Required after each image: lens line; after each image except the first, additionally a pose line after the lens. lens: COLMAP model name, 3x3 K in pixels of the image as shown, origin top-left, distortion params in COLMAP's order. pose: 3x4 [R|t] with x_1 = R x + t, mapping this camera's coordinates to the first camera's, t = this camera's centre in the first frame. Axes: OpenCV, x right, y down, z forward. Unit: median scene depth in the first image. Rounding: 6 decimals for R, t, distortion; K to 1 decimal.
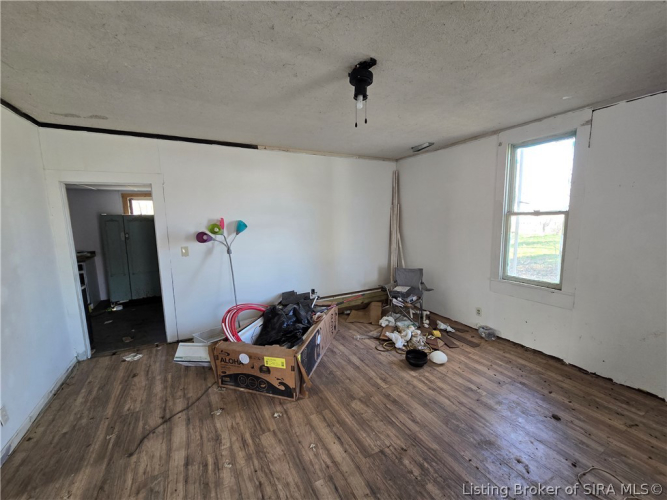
lens RADIAL K [[269.5, 0, 333.8], [0, 269.5, 248.5], [0, 0, 1]] dist [0.001177, 0.000030]
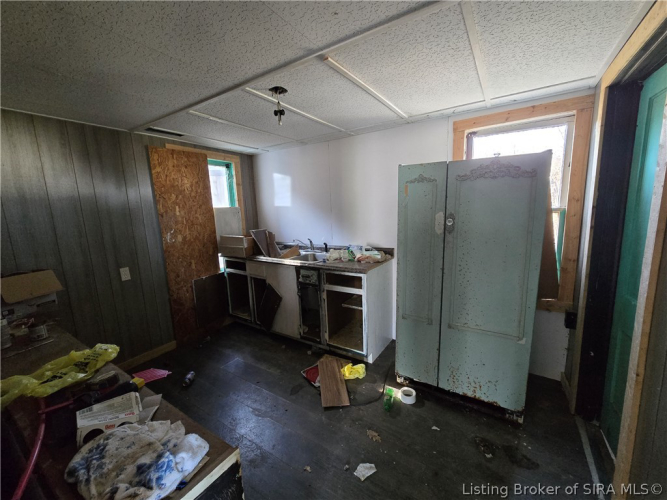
lens RADIAL K [[269.5, 0, 335.2], [0, 269.5, 250.2], [0, 0, 1]] dist [0.001177, 0.000030]
pose [[0.464924, 0.138048, -0.874522, -0.509707], [-0.086915, 0.990114, 0.110088, -0.035060], [0.881074, 0.024827, 0.472327, 0.687300]]
